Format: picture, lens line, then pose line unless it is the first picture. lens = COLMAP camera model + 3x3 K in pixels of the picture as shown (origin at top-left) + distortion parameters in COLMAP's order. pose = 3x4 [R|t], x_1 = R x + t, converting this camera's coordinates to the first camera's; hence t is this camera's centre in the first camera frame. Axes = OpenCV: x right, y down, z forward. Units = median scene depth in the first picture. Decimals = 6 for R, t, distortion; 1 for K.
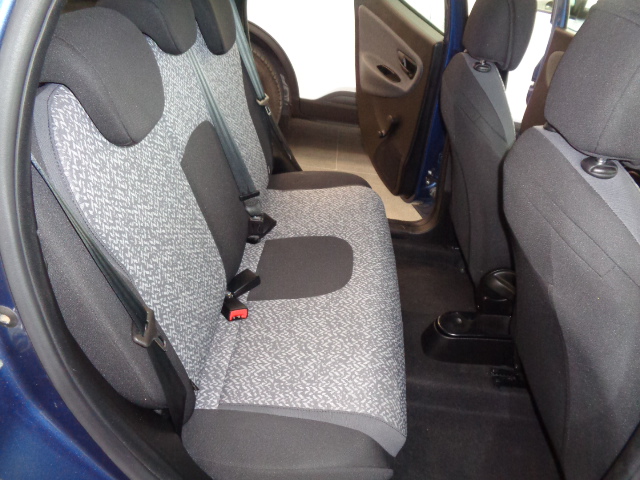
lens RADIAL K [[478.2, 0, 320.0], [0, 478.2, 240.0], [0, 0, 1]] dist [-0.003718, 0.001046]
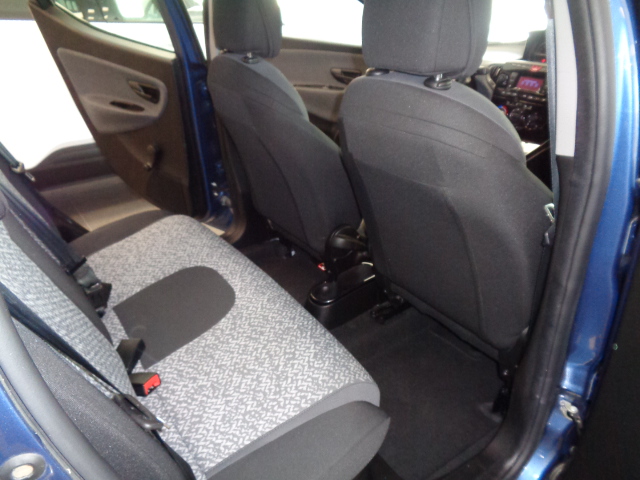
lens RADIAL K [[478.2, 0, 320.0], [0, 478.2, 240.0], [0, 0, 1]] dist [-0.003718, 0.001046]
pose [[0.777741, -0.407122, 0.478926, -0.246709], [0.434852, 0.898648, 0.057749, 0.005252], [-0.453897, 0.163348, 0.875954, 0.073699]]
